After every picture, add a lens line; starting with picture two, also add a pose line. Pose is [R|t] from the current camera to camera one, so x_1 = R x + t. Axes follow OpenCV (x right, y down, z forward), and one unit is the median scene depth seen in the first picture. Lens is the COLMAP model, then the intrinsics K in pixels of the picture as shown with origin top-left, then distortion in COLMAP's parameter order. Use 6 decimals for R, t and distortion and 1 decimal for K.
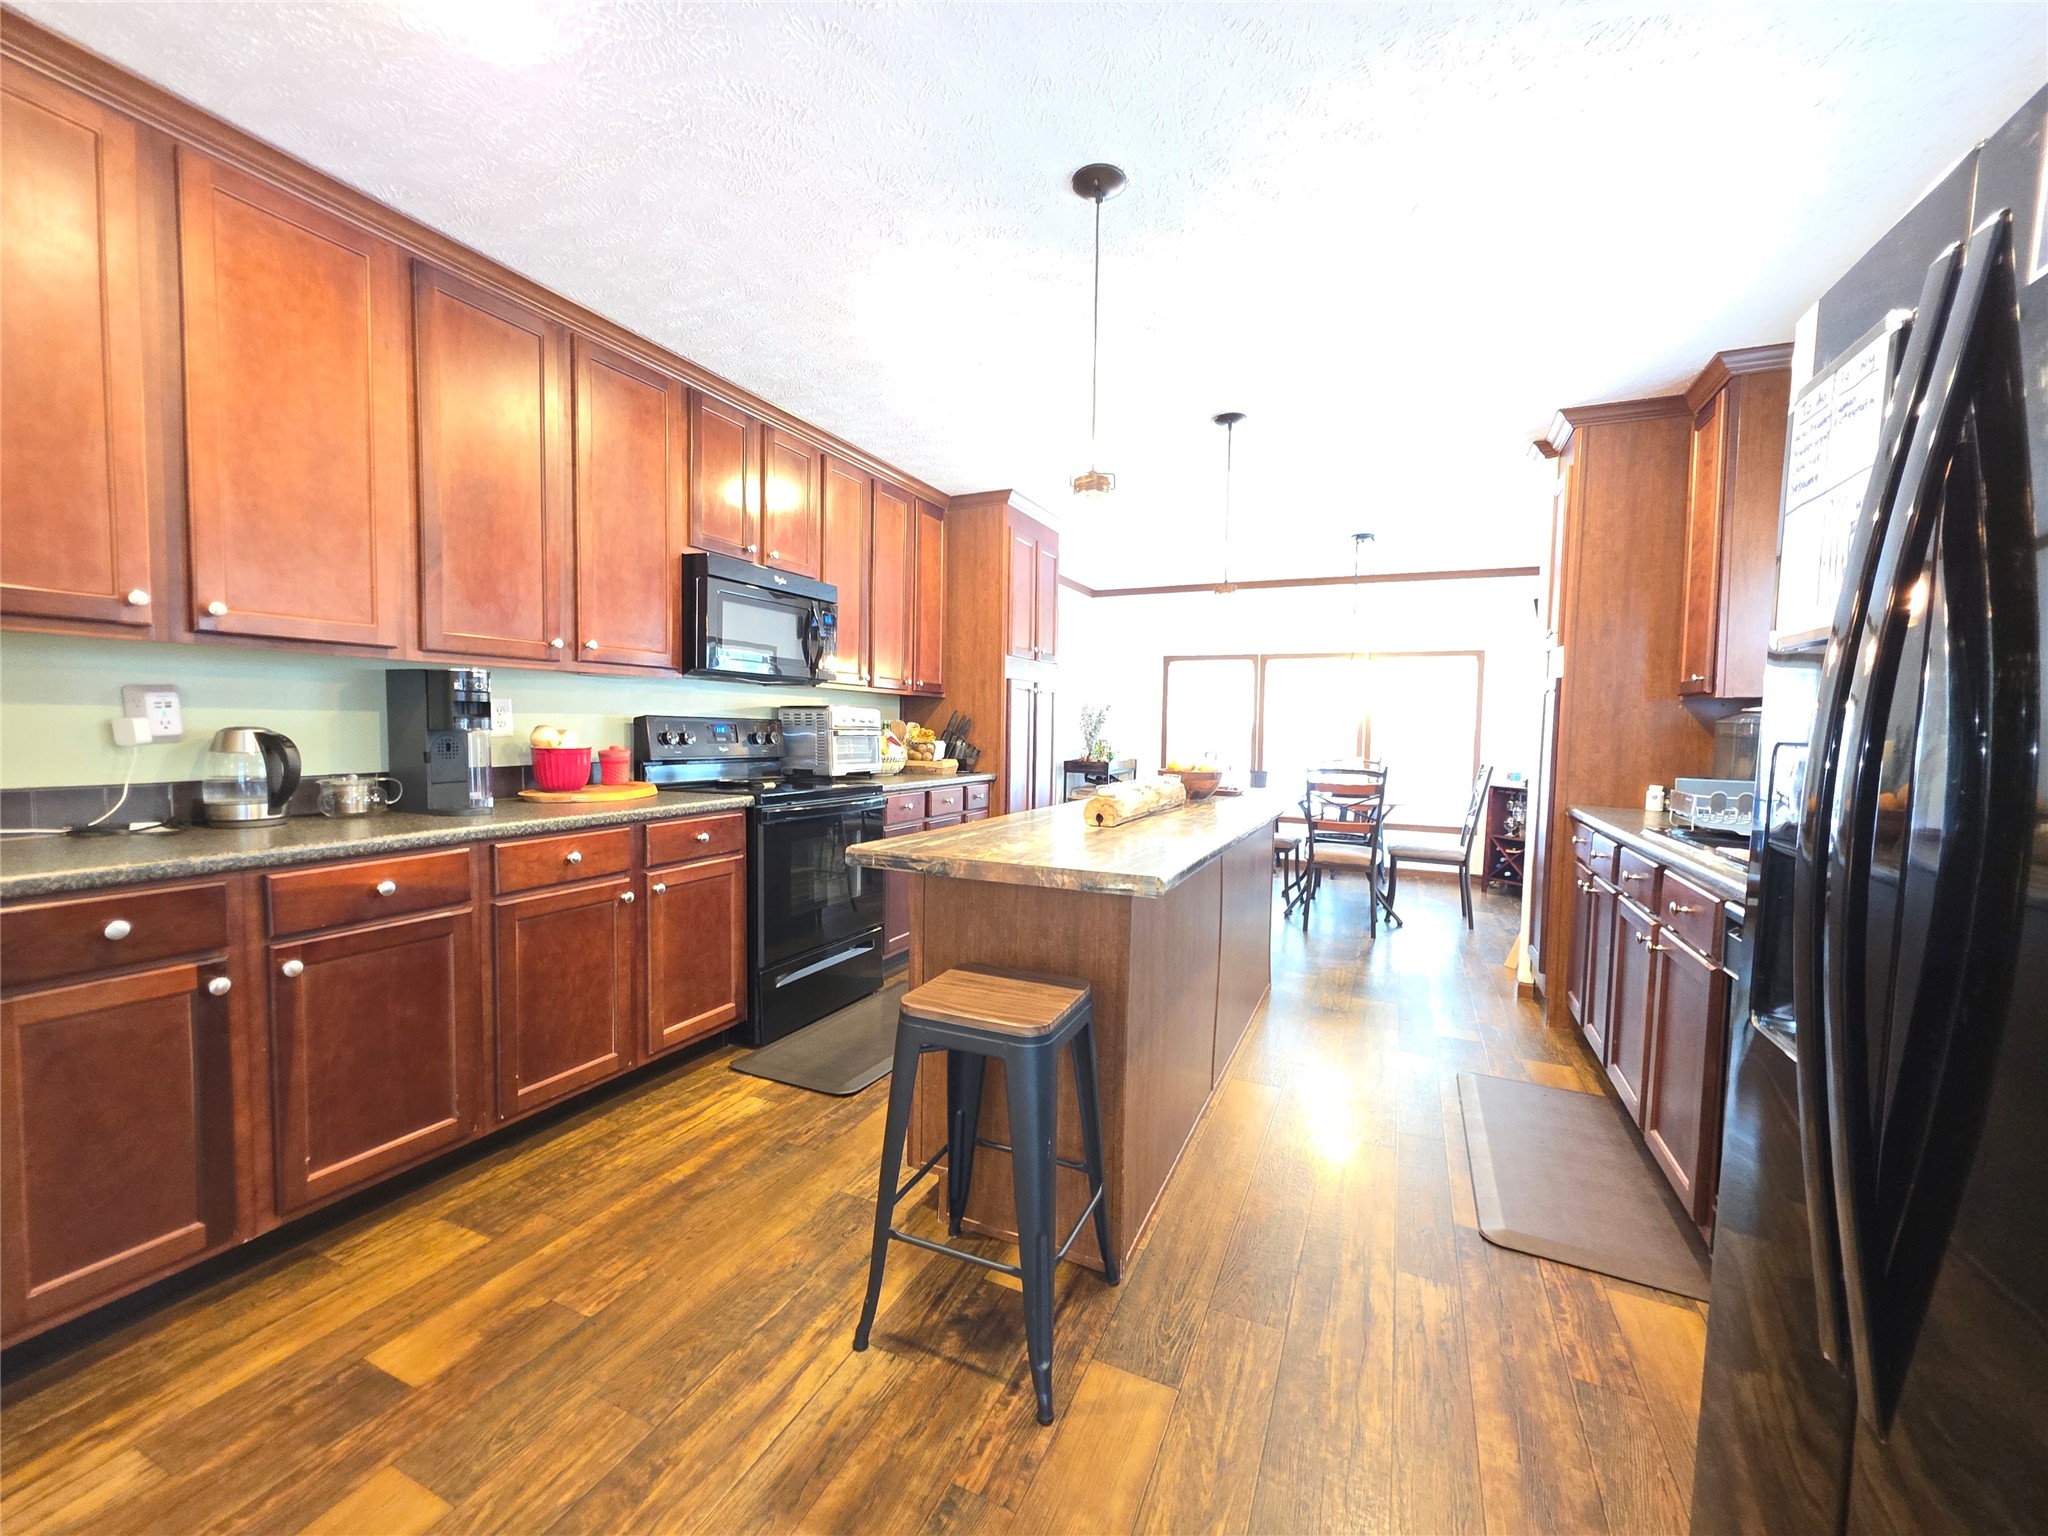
lens RADIAL K [[820.0, 0, 1021.1], [0, 820.0, 770.1], [0, 0, 1]] dist [0.001579, 0.000267]
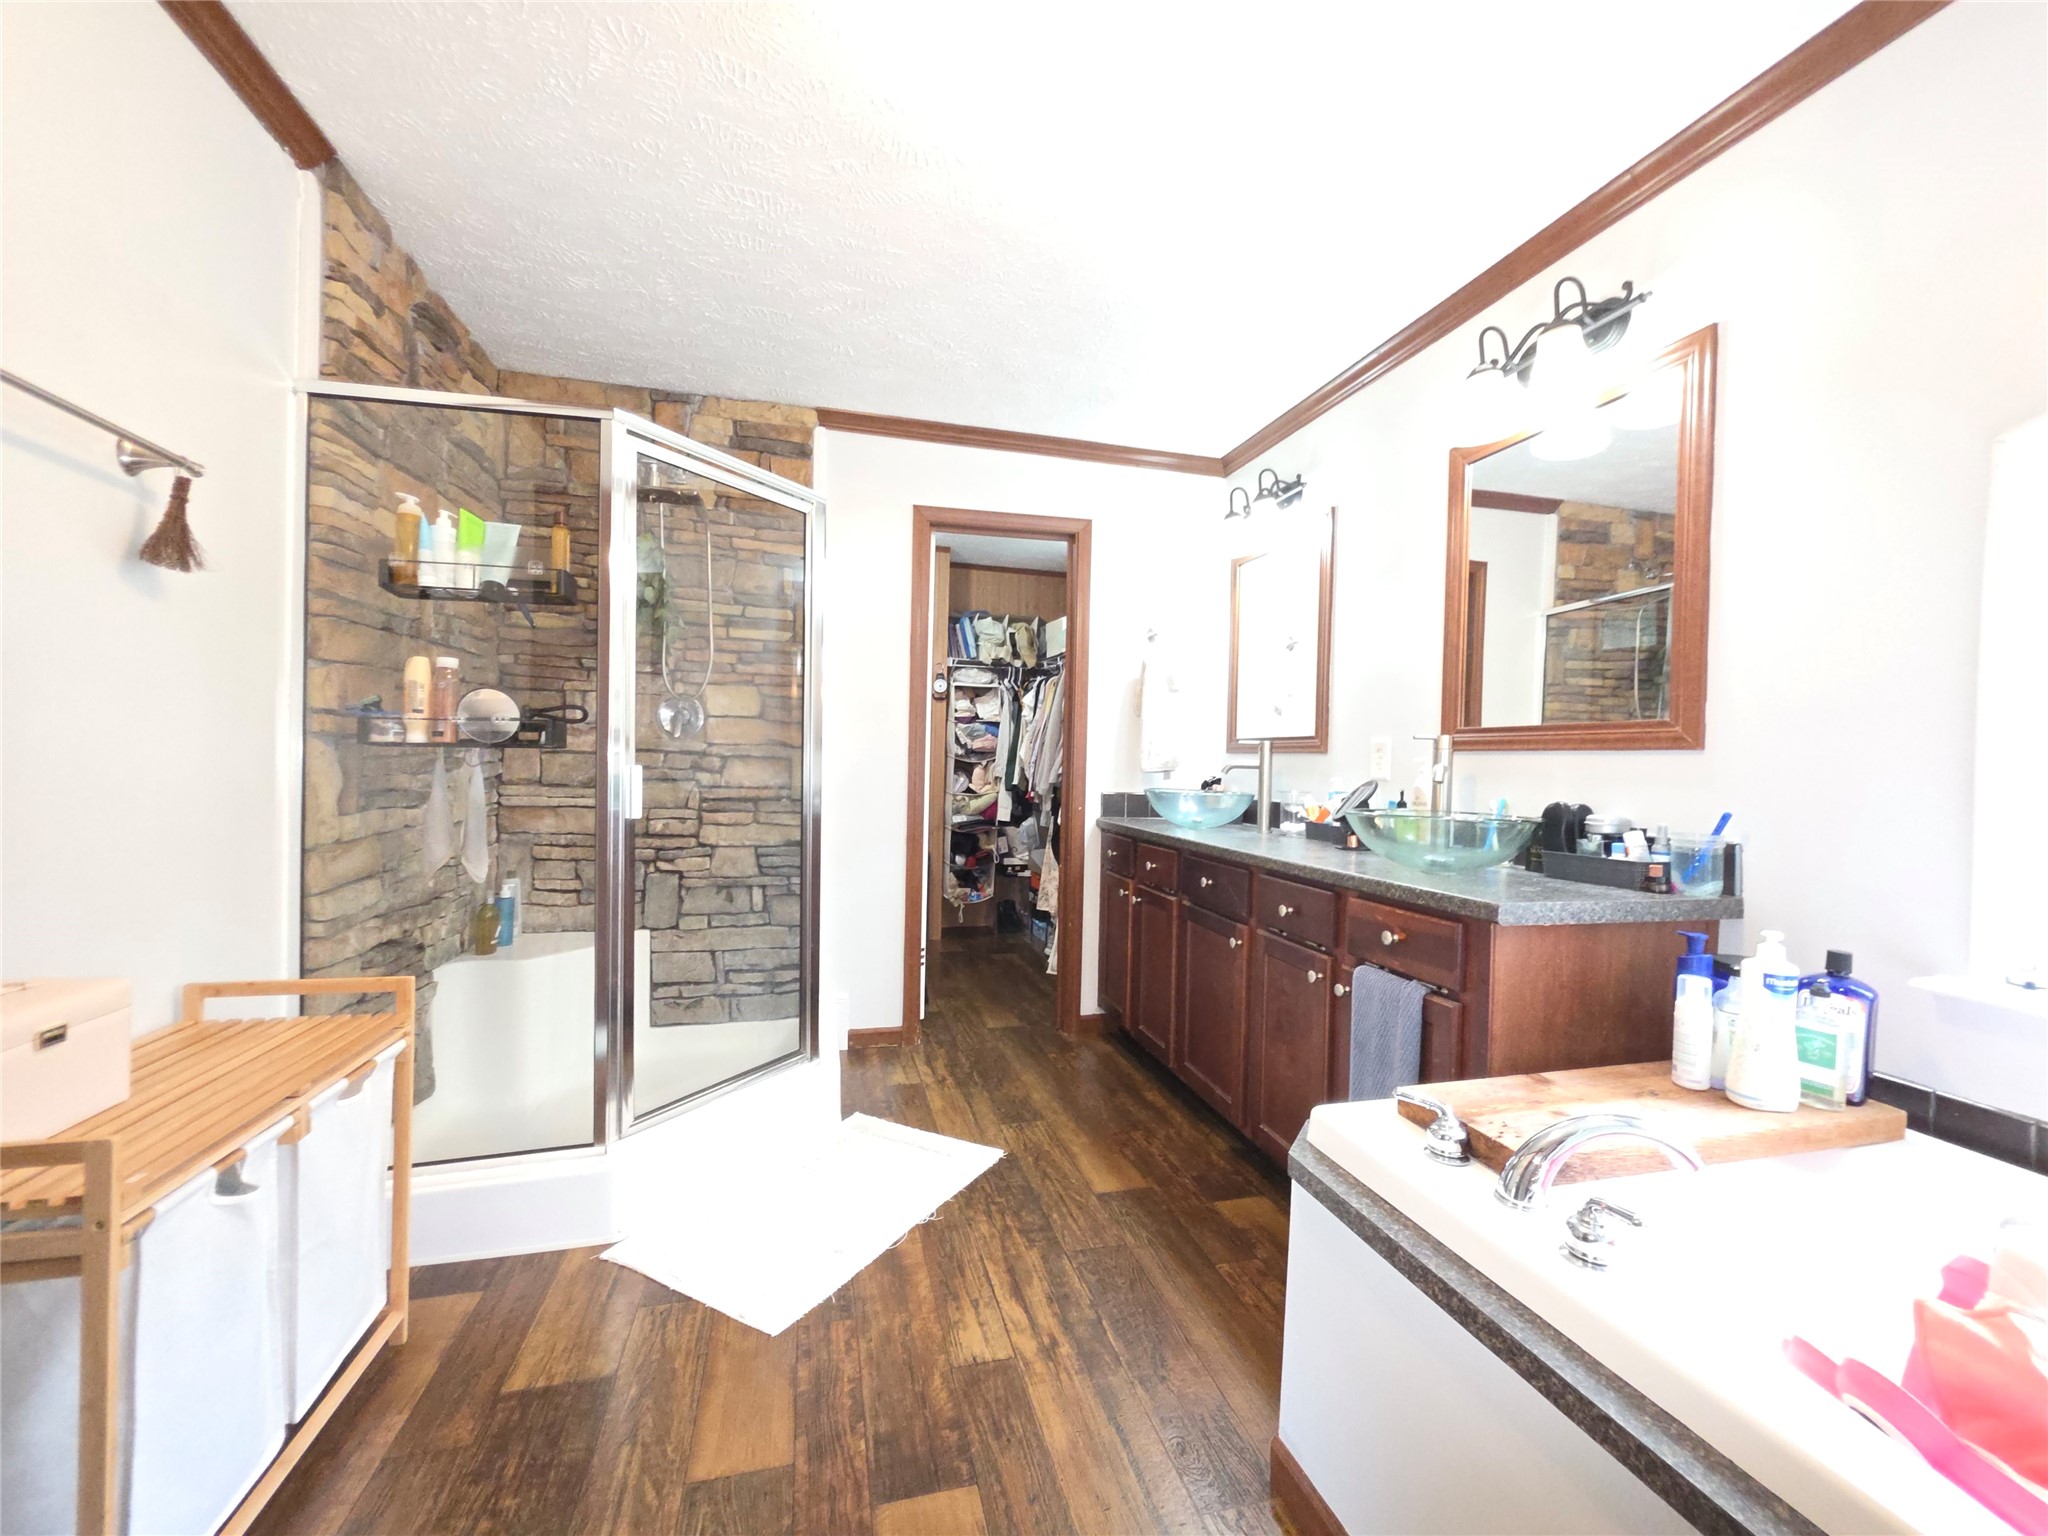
lens RADIAL K [[820.0, 0, 1021.1], [0, 820.0, 770.1], [0, 0, 1]] dist [0.001579, 0.000267]
pose [[-0.773042, -0.037474, -0.633248, 0.299628], [-0.081234, 0.995883, 0.040233, -0.041387], [0.629133, 0.082543, -0.772903, 1.105599]]
